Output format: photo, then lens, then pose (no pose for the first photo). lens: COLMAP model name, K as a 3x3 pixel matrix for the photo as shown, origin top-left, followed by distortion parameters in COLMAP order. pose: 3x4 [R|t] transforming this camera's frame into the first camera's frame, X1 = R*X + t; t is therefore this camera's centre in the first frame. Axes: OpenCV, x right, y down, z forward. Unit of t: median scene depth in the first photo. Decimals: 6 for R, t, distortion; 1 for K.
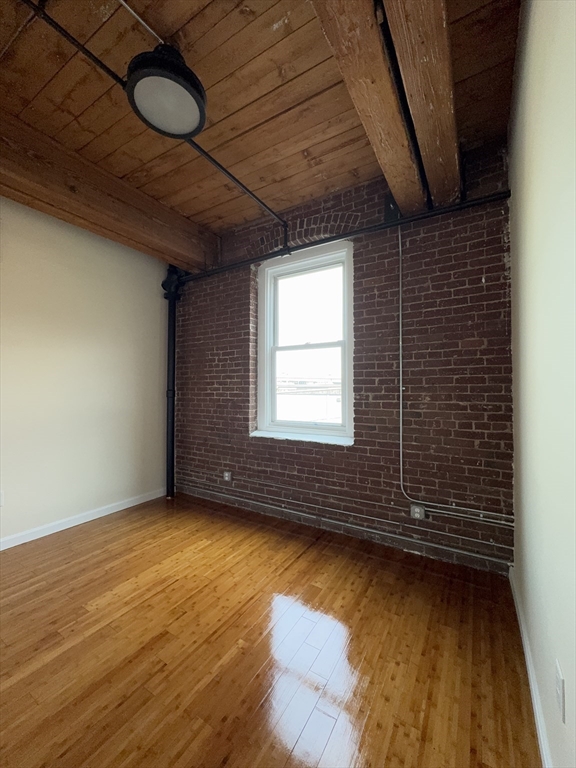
lens RADIAL K [[308.8, 0, 293.5], [0, 308.8, 382.8], [0, 0, 1]] dist [-0.002391, 0.001078]
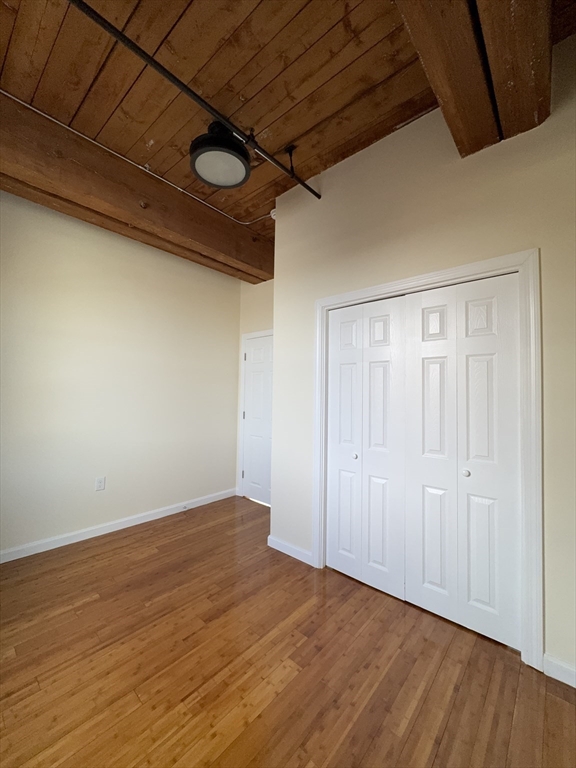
lens RADIAL K [[308.8, 0, 288.1], [0, 308.8, 383.6], [0, 0, 1]] dist [-0.002391, 0.001078]
pose [[-0.983103, -0.011297, 0.182706, -0.817807], [-0.022634, 0.997937, -0.060086, 0.039735], [-0.181650, -0.063206, -0.981330, 1.905513]]
